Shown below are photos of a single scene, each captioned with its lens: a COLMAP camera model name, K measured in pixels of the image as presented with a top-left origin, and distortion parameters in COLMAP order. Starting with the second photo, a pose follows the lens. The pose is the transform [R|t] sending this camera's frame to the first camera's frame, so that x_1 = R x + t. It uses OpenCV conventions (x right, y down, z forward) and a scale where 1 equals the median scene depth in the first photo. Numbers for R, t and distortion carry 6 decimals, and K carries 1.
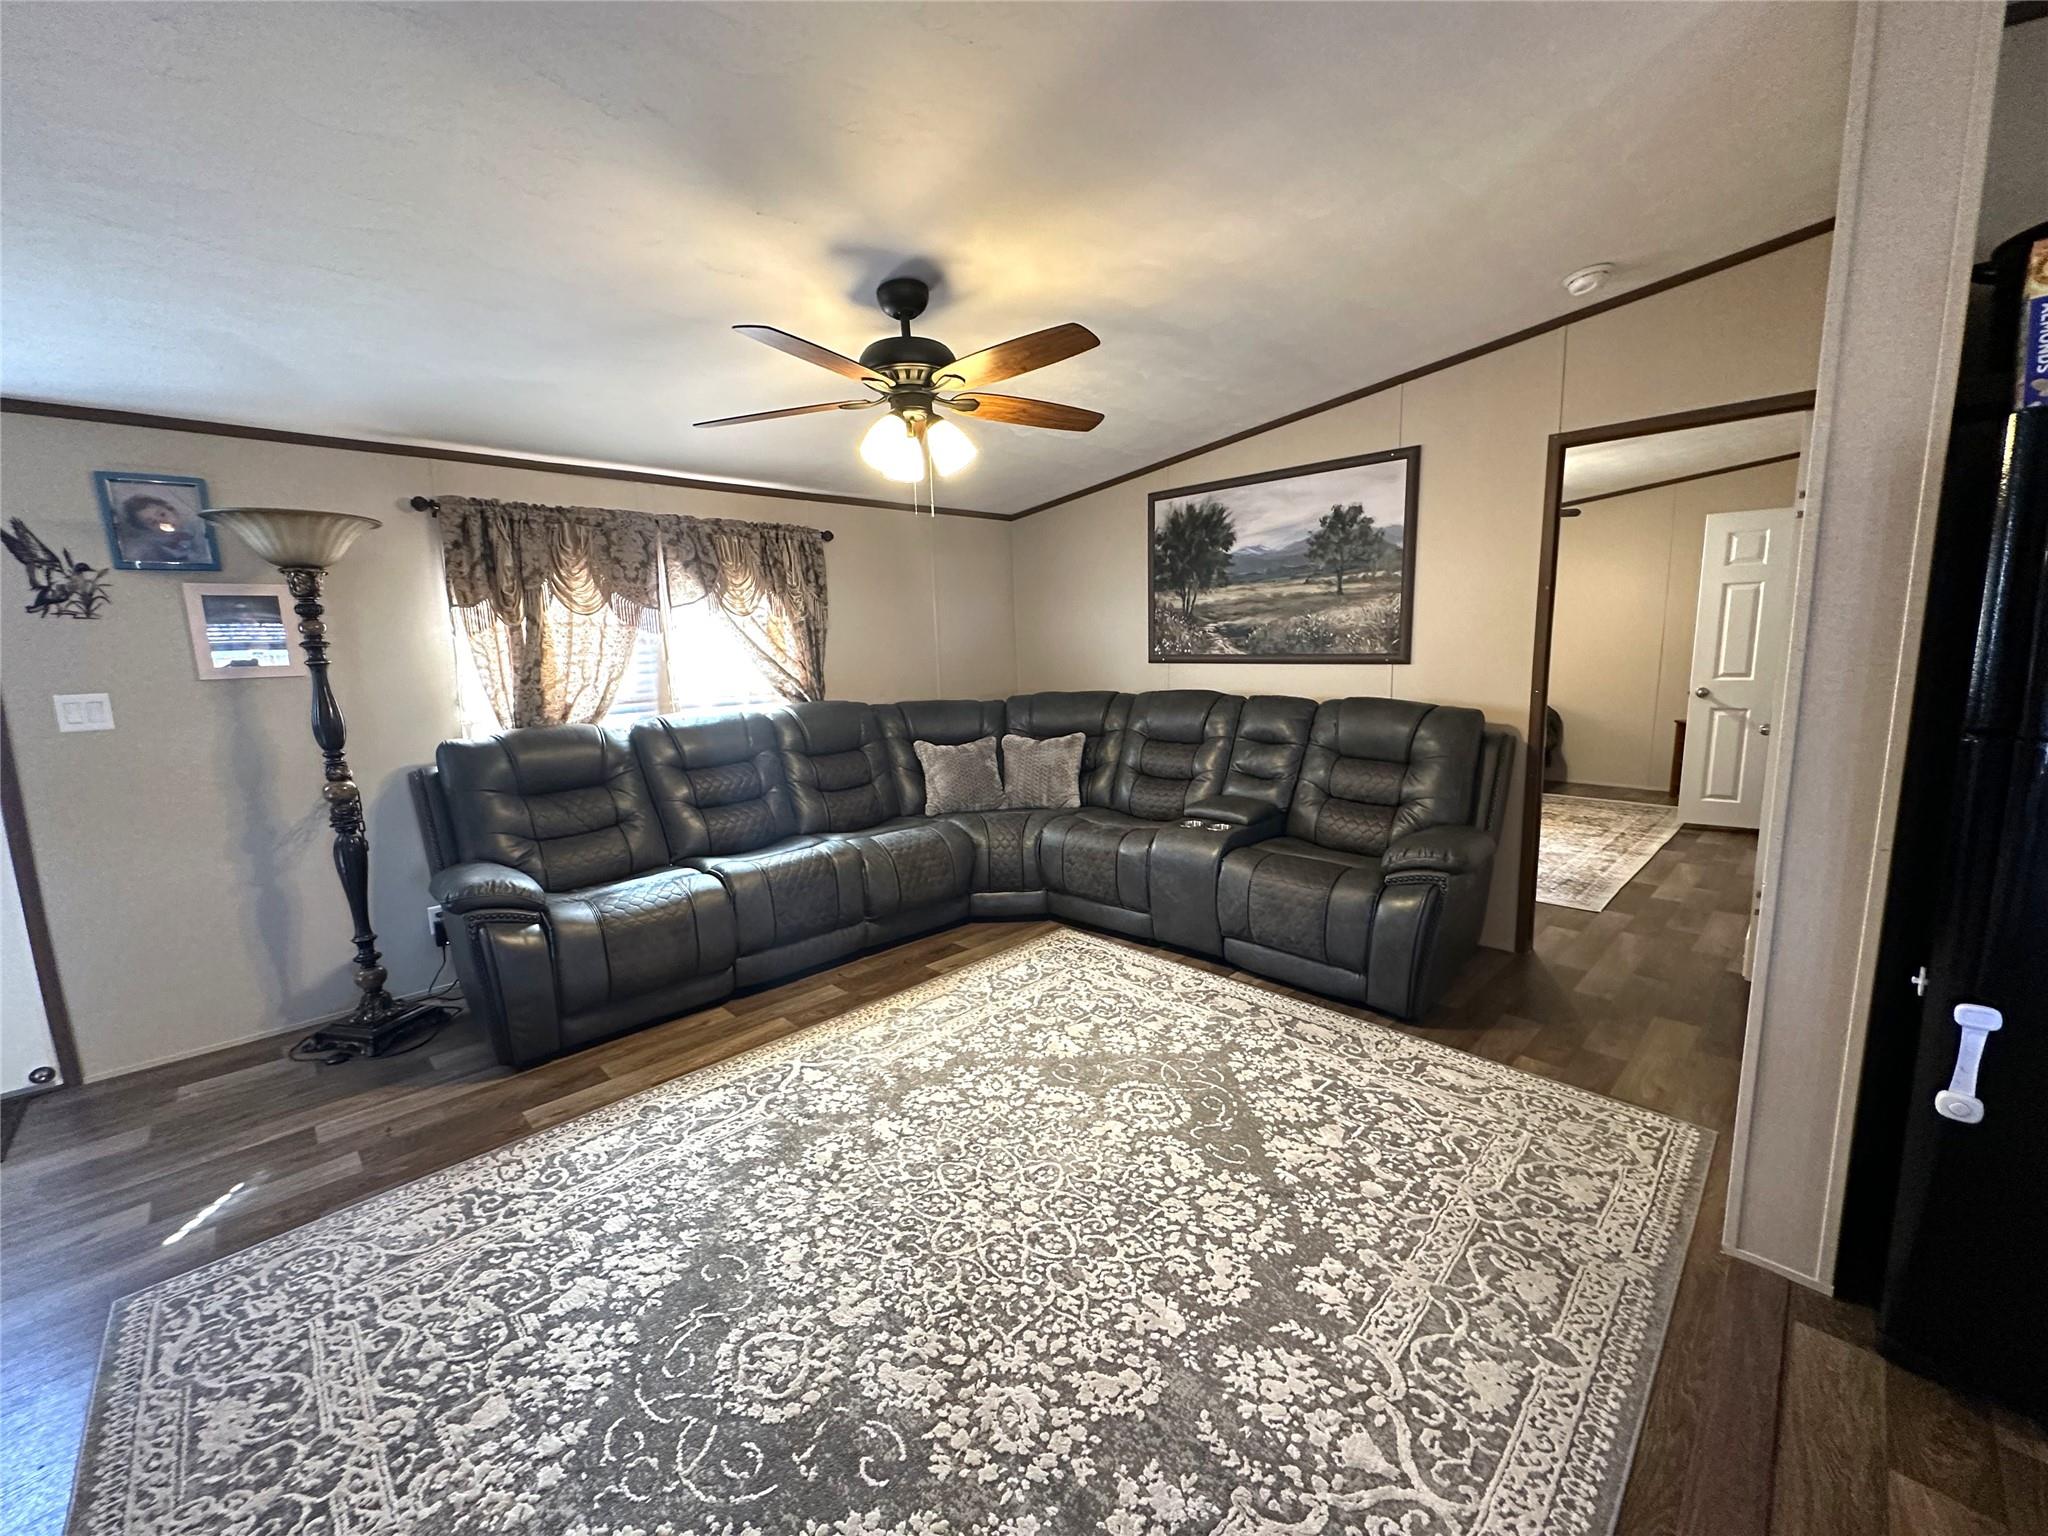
lens RADIAL K [[825.2, 0, 1024.0], [0, 825.2, 768.0], [0, 0, 1]] dist [-0.001044, 0.000776]
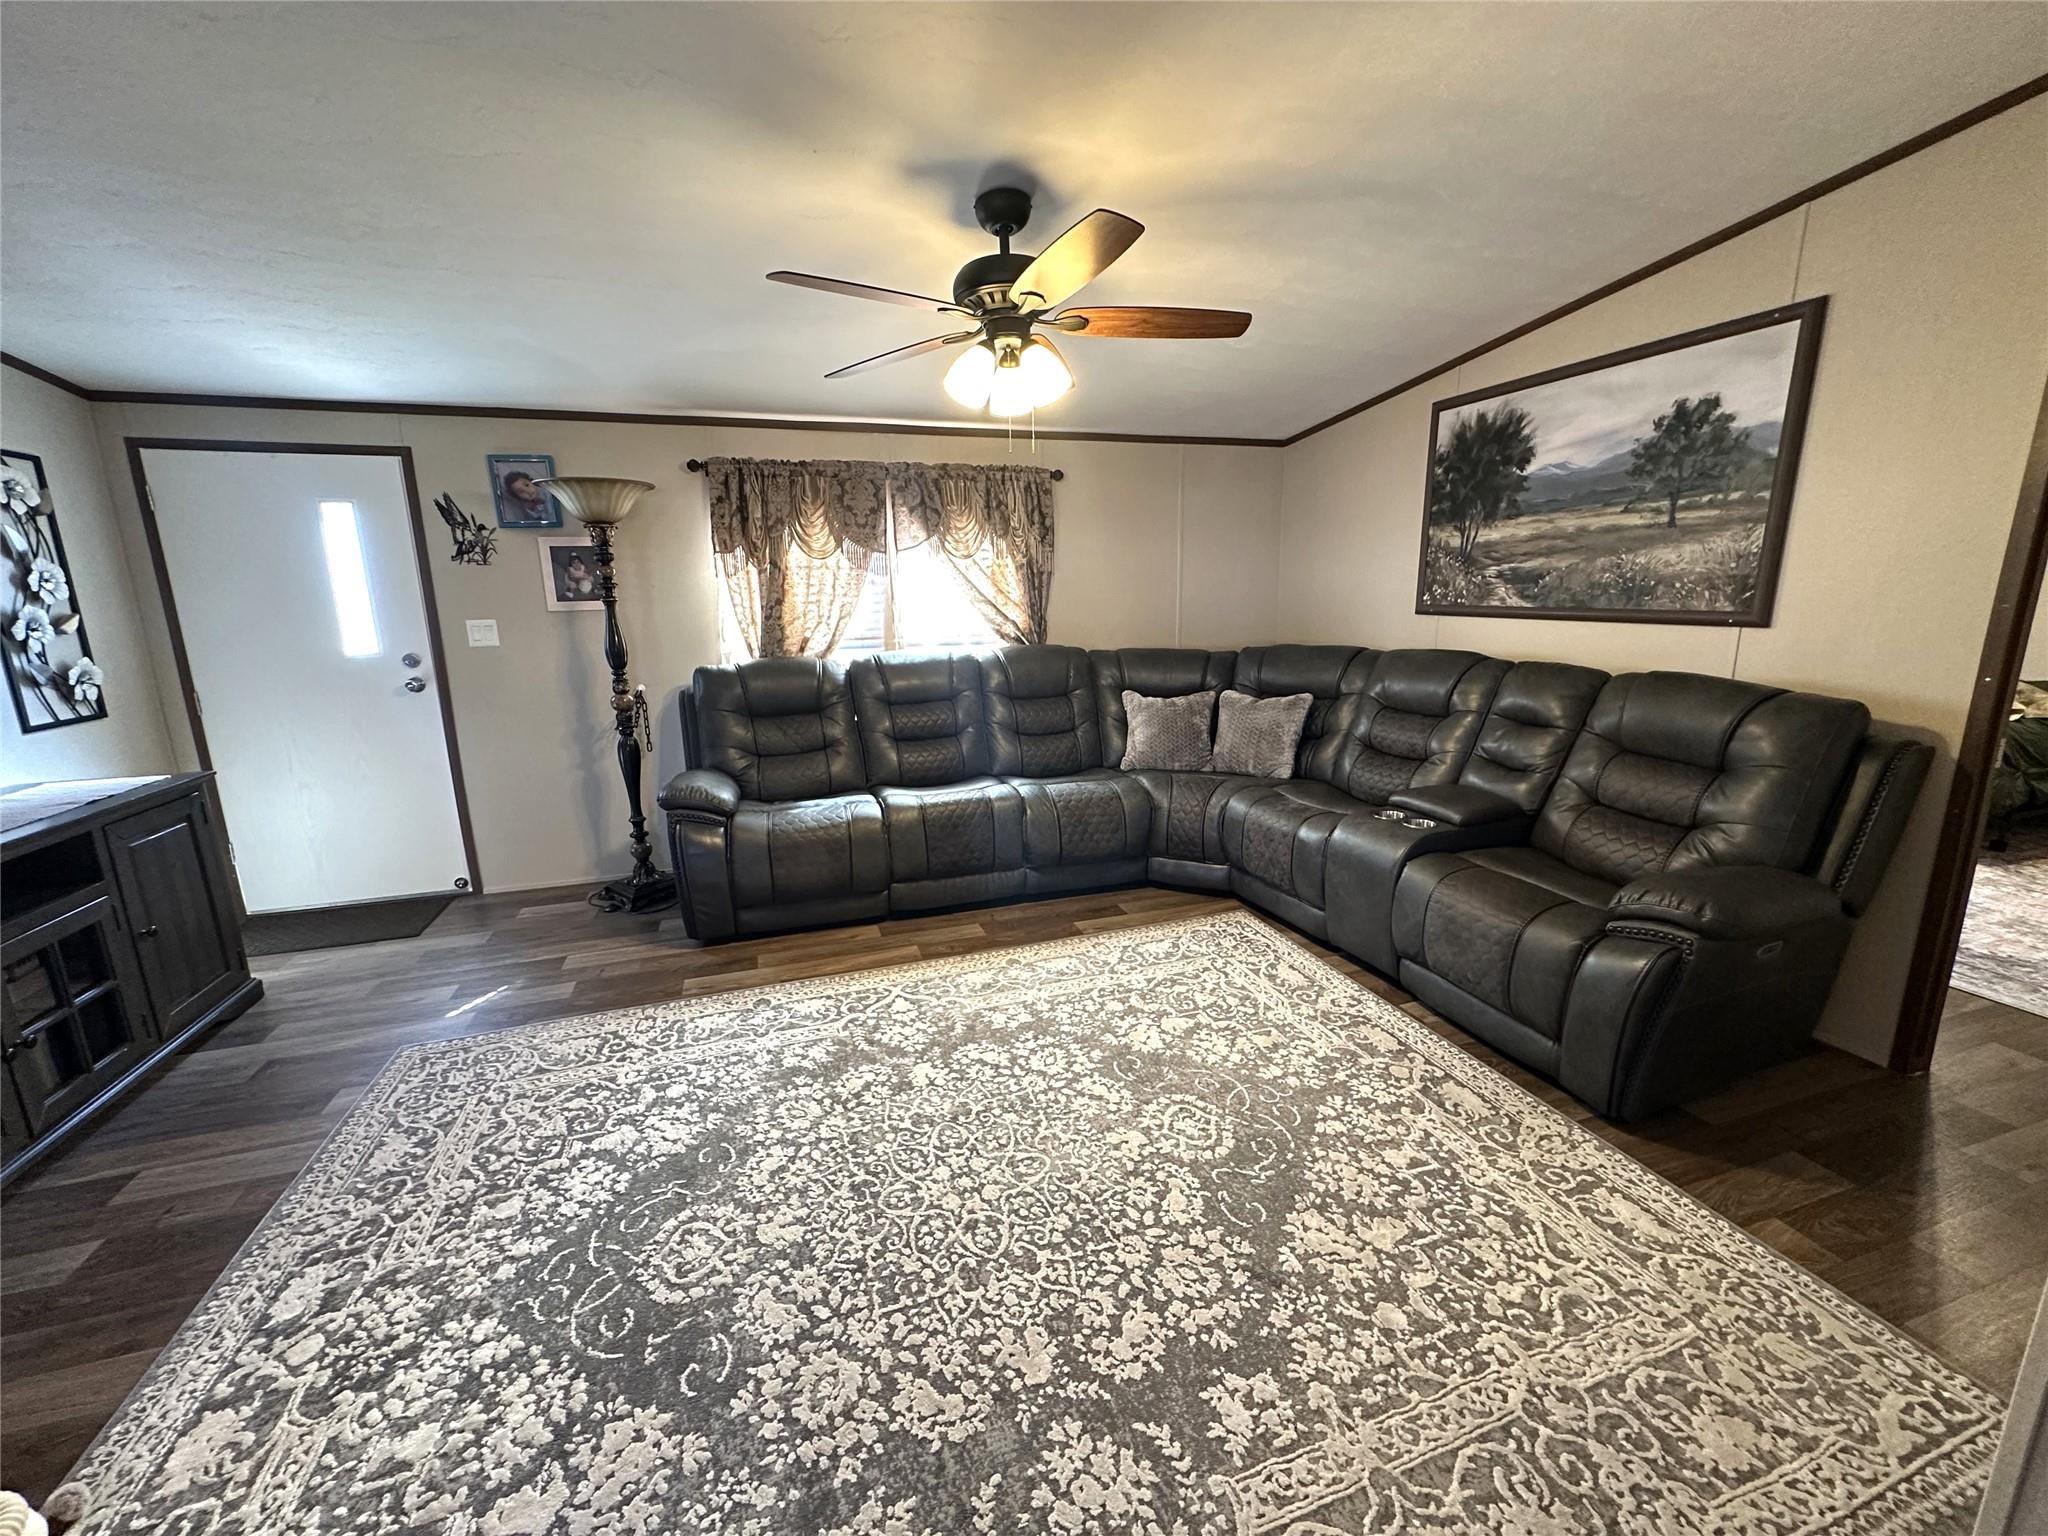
lens RADIAL K [[825.2, 0, 1024.0], [0, 825.2, 768.0], [0, 0, 1]] dist [-0.001044, 0.000776]
pose [[0.895682, 0.106584, -0.431734, 0.295904], [-0.074736, 0.993122, 0.090127, -0.033451], [0.438370, -0.048459, 0.897487, 0.135165]]
